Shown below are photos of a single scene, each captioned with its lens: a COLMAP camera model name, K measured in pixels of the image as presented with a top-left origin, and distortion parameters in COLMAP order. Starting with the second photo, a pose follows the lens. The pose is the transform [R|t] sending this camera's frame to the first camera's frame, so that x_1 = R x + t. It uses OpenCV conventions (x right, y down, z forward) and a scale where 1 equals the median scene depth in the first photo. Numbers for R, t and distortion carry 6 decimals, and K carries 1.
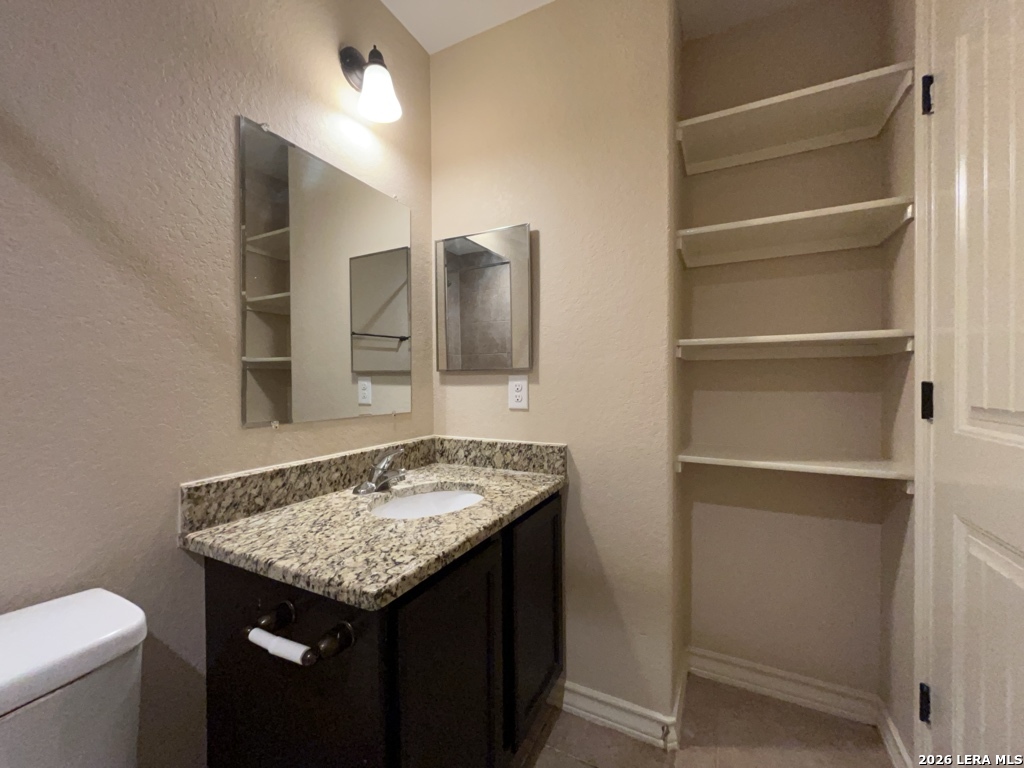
lens RADIAL K [[413.0, 0, 514.6], [0, 413.0, 384.4], [0, 0, 1]] dist [-0.002551, -0.000486]
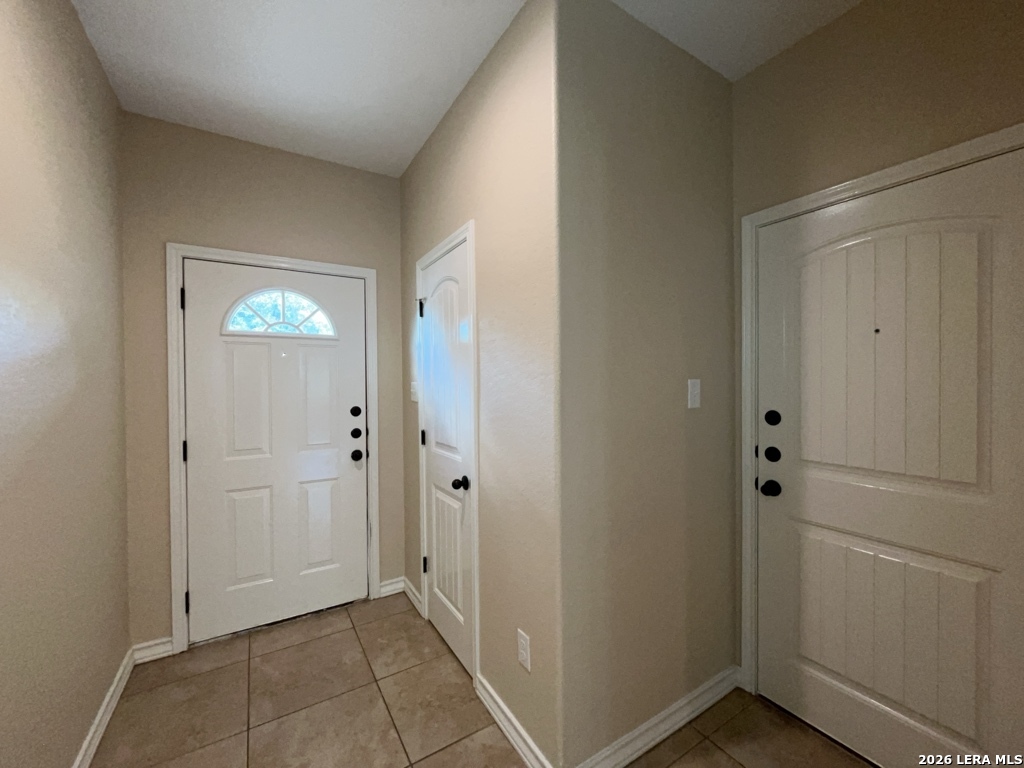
lens RADIAL K [[413.0, 0, 514.6], [0, 413.0, 384.4], [0, 0, 1]] dist [-0.002551, -0.000486]
pose [[0.523241, -0.012420, 0.852094, -0.773205], [0.015581, 0.999866, 0.005006, -0.277217], [-0.852042, 0.010657, 0.523364, -0.721958]]
